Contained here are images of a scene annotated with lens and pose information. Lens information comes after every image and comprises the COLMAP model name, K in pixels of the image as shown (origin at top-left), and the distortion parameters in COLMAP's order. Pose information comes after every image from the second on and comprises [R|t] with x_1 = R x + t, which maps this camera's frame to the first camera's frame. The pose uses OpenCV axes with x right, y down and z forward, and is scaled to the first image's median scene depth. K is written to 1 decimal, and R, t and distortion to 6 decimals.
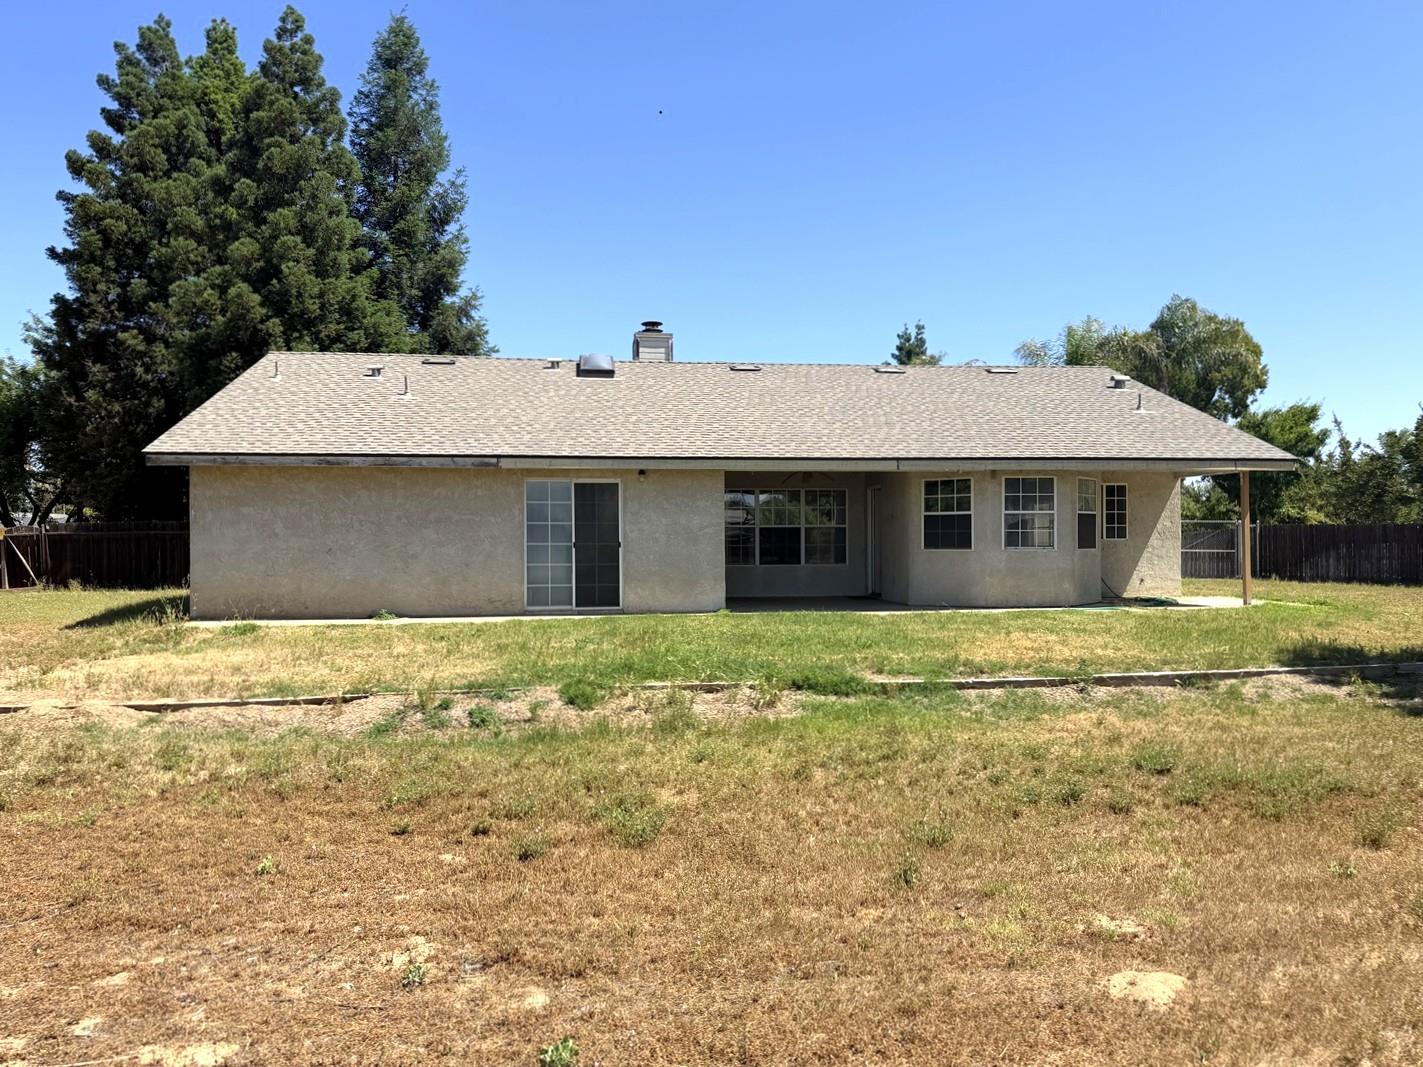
lens RADIAL K [[979.8, 0, 705.8], [0, 979.8, 532.9], [0, 0, 1]] dist [-0.005657, -0.007516]
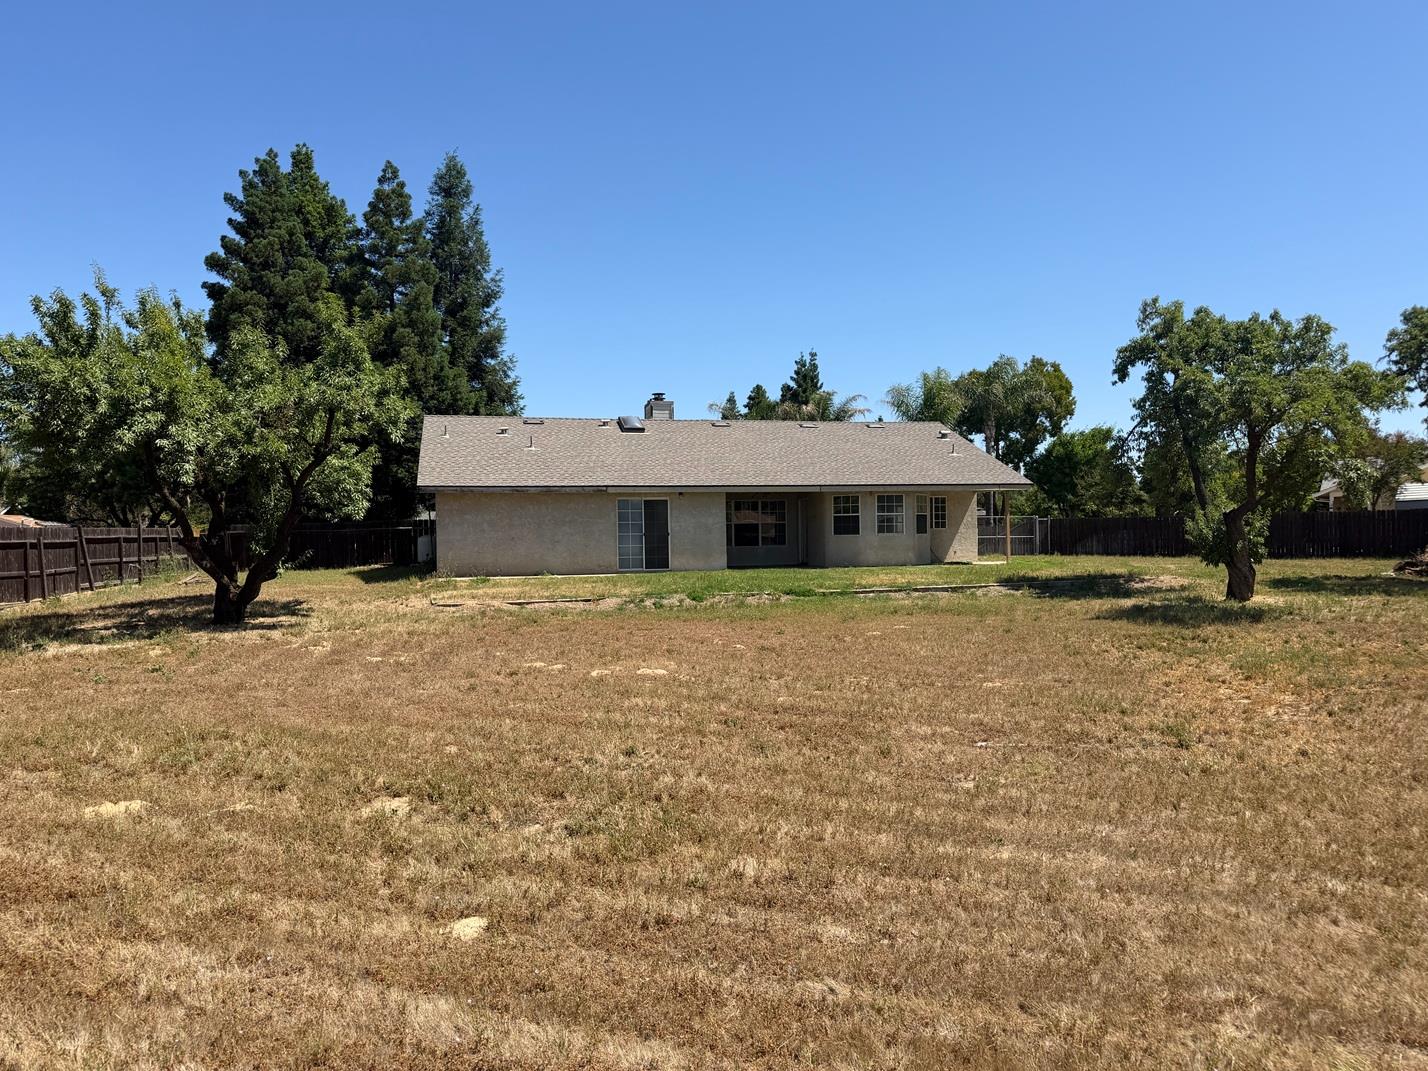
lens RADIAL K [[983.3, 0, 717.1], [0, 983.3, 535.5], [0, 0, 1]] dist [-0.005657, -0.007516]
pose [[0.992197, -0.011313, 0.124164, -0.211352], [0.010588, 0.999923, 0.006498, 0.003565], [-0.124228, -0.005133, 0.992240, -0.756134]]
